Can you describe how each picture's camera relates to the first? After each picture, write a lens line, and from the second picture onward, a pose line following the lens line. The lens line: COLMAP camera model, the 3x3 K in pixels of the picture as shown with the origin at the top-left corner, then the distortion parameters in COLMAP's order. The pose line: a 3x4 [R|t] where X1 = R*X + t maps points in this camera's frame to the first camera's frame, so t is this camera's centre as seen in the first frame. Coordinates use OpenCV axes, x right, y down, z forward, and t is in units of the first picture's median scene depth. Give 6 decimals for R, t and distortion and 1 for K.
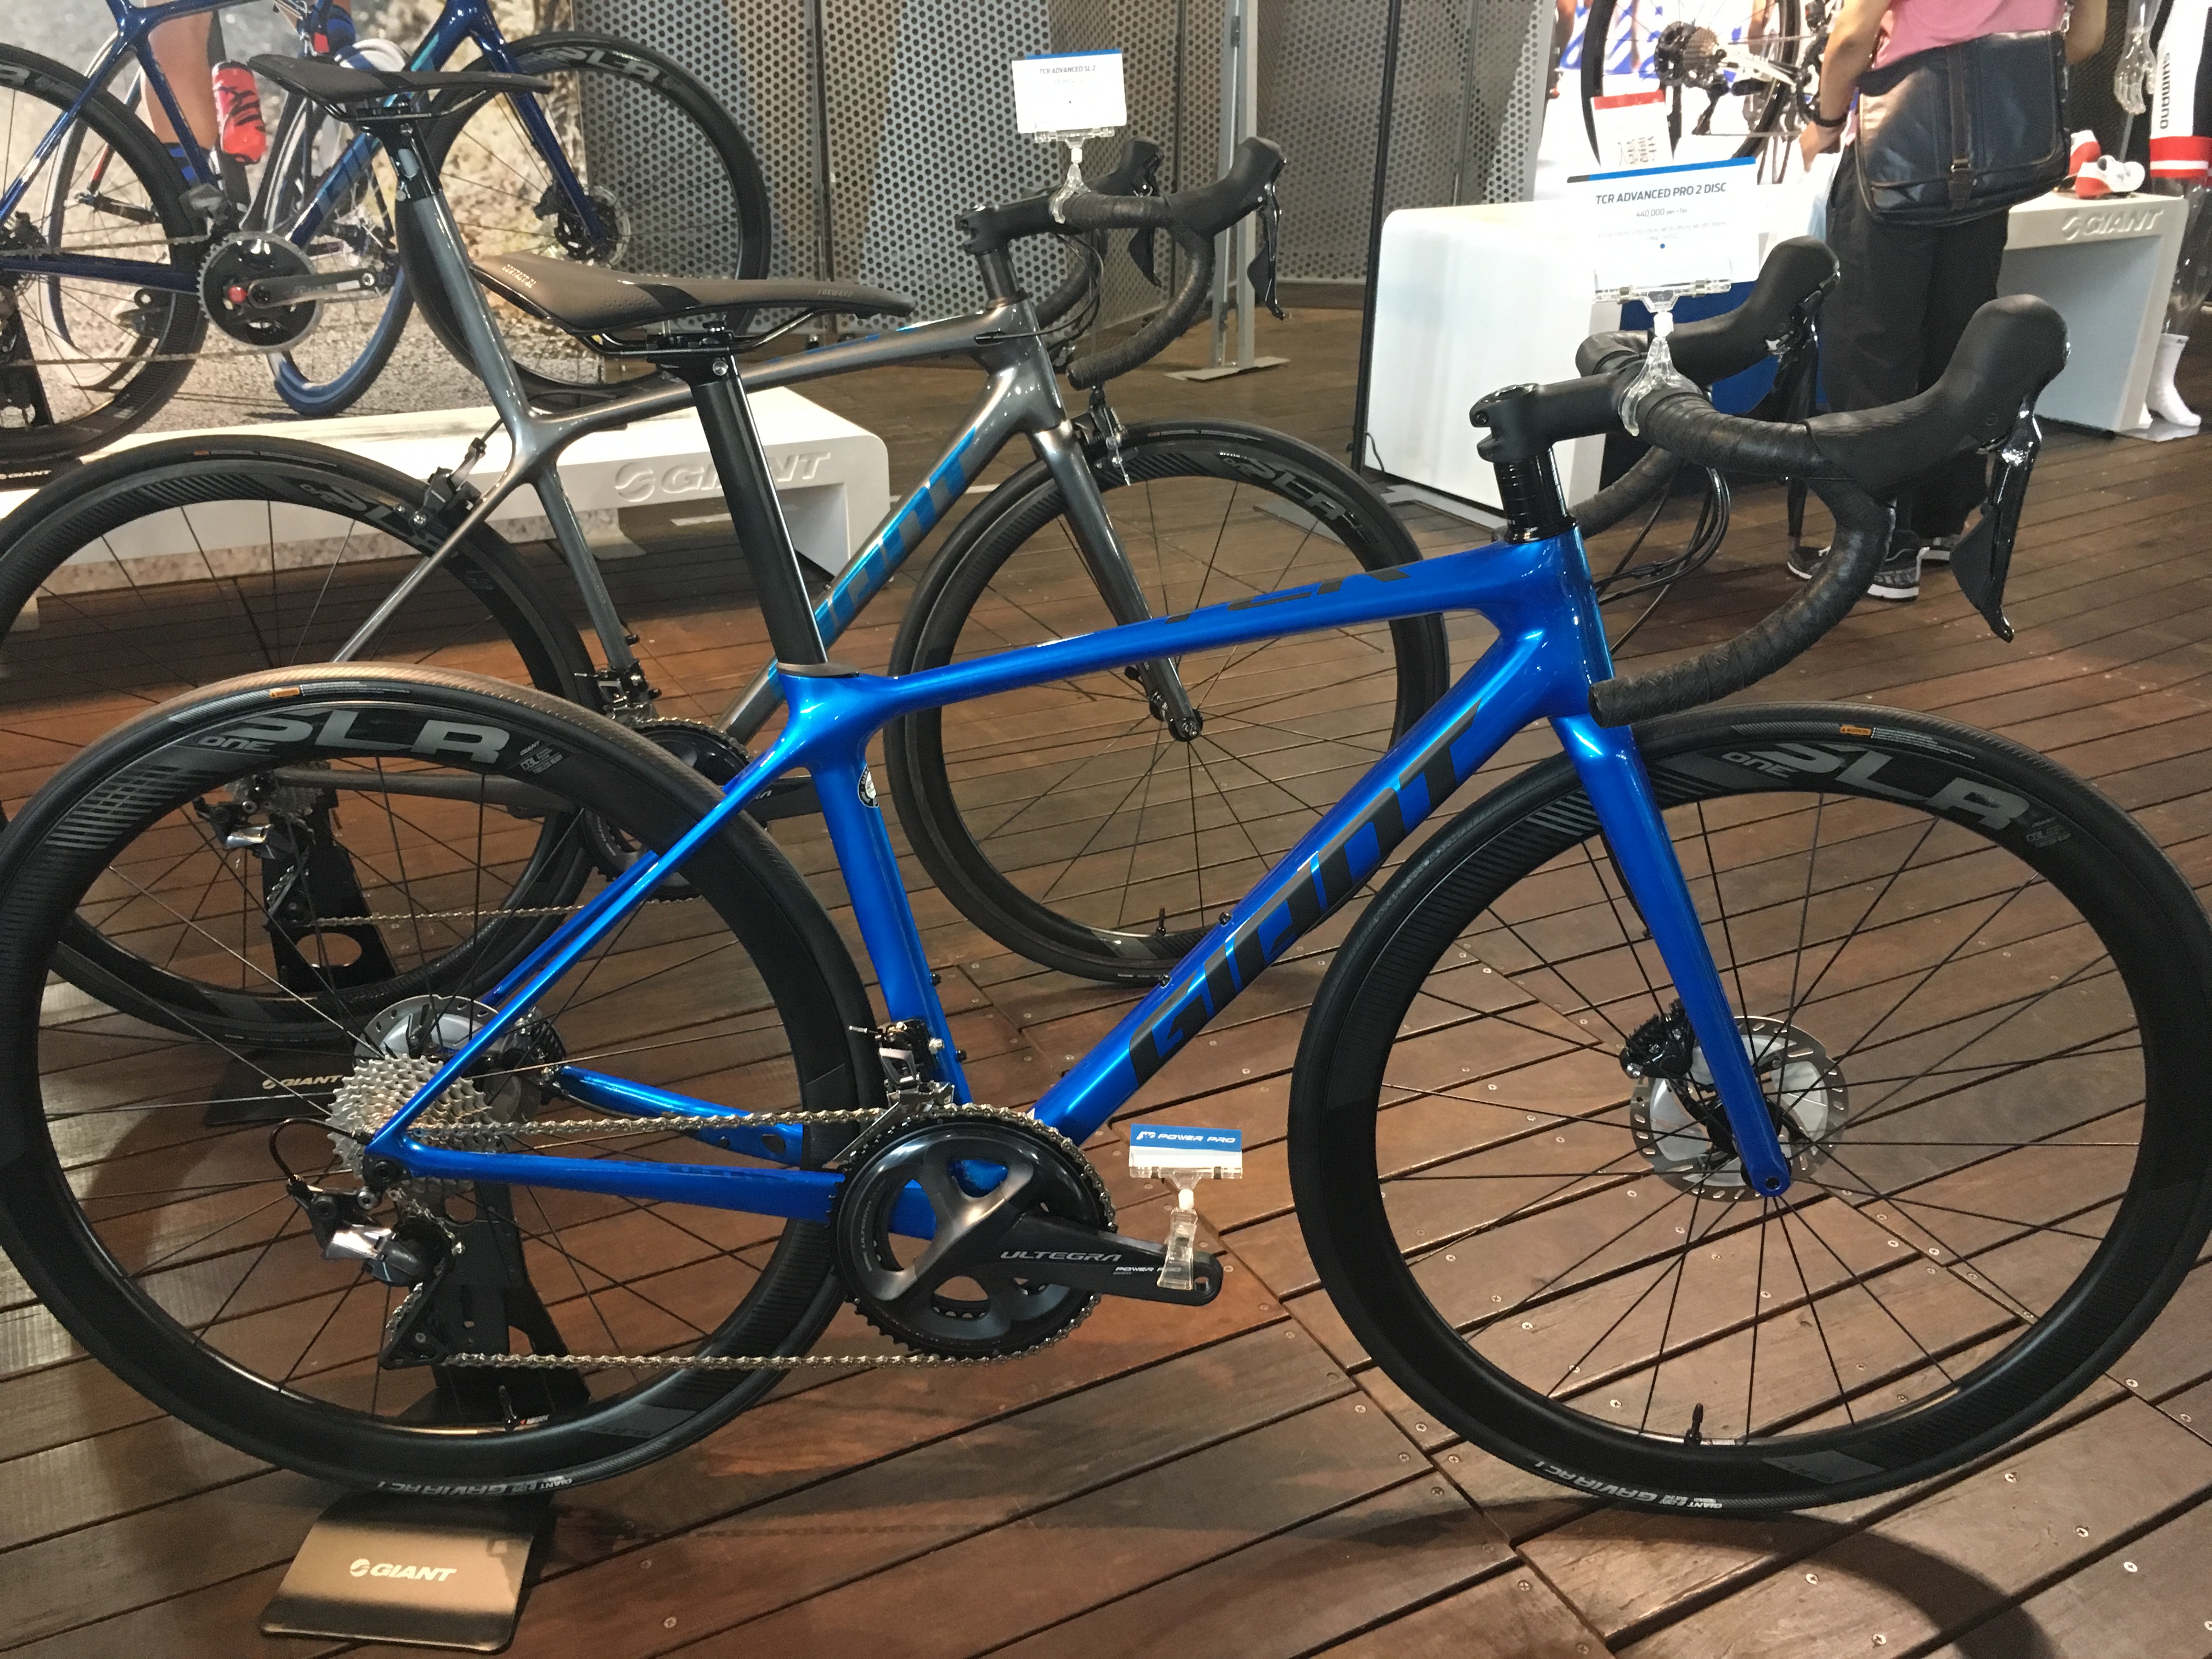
lens RADIAL K [[1913.5, 0, 1106.0], [0, 1913.5, 829.5], [0, 0, 1]] dist [0.076985, -0.119369]
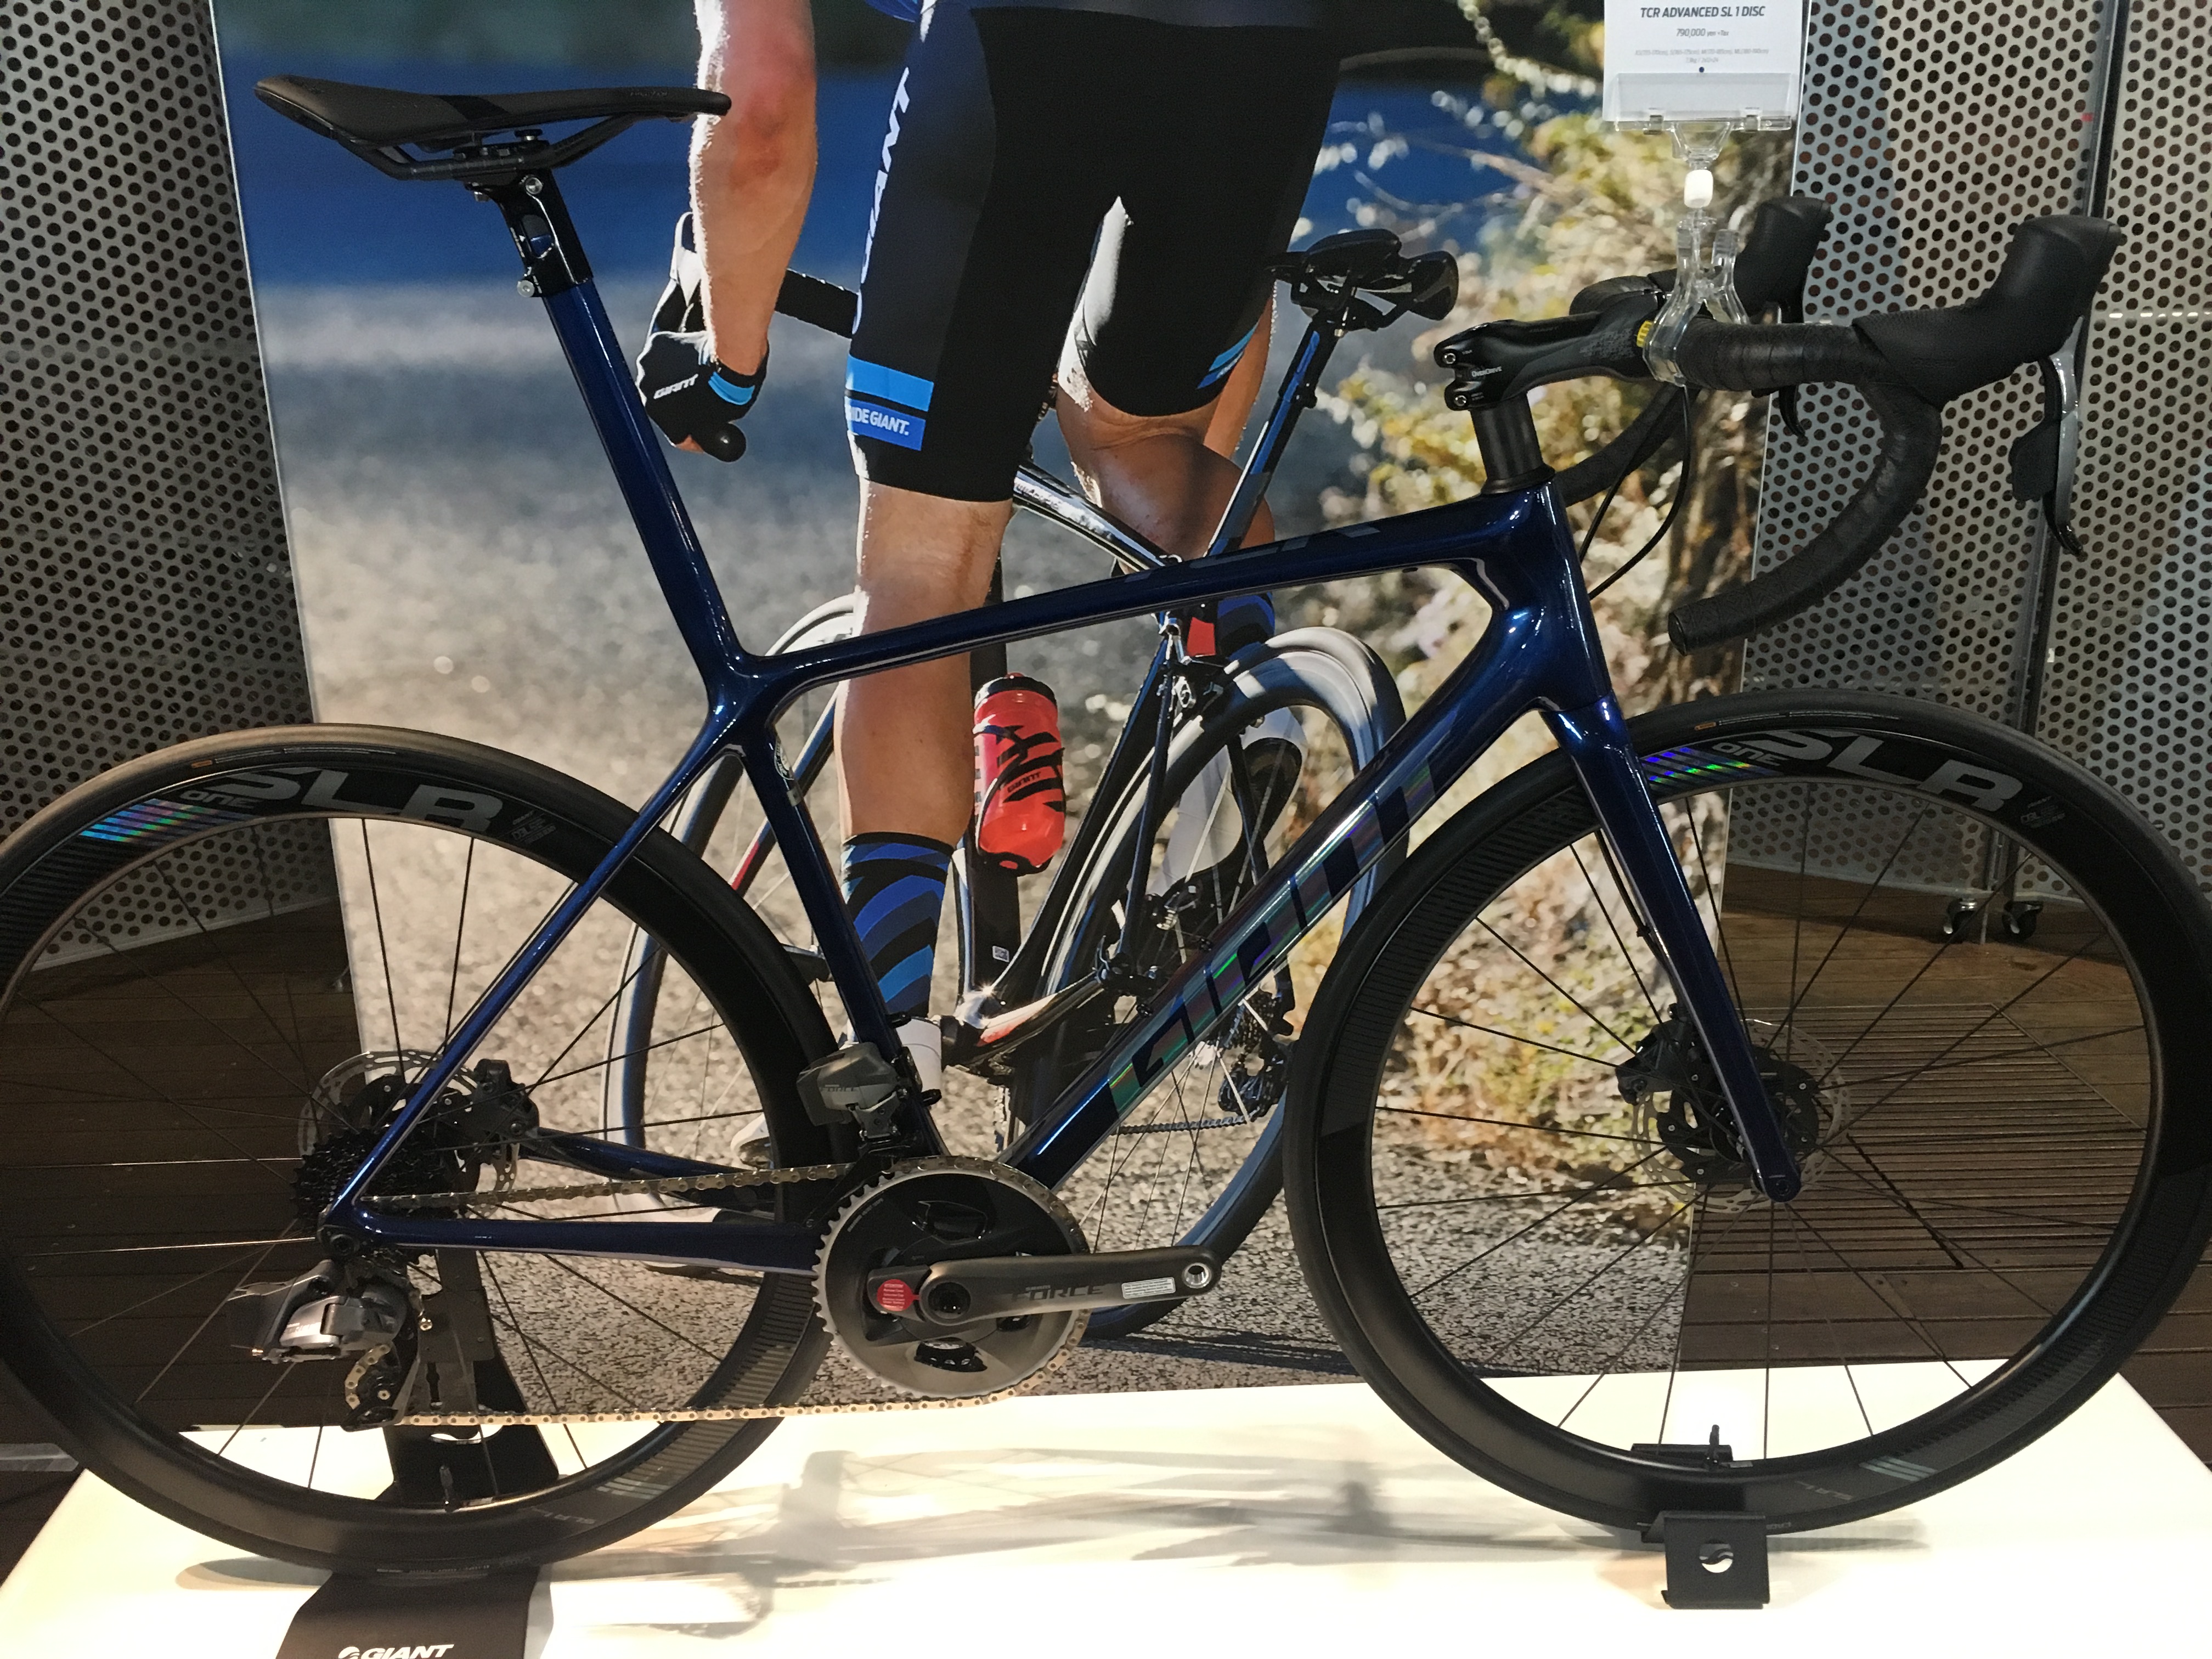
lens RADIAL K [[1913.5, 0, 1106.0], [0, 1913.5, 829.5], [0, 0, 1]] dist [0.076985, -0.119369]
pose [[0.893193, 0.111267, -0.435690, -0.220200], [-0.157365, 0.984980, -0.071063, -0.323108], [0.421239, 0.132035, 0.897287, 0.583186]]
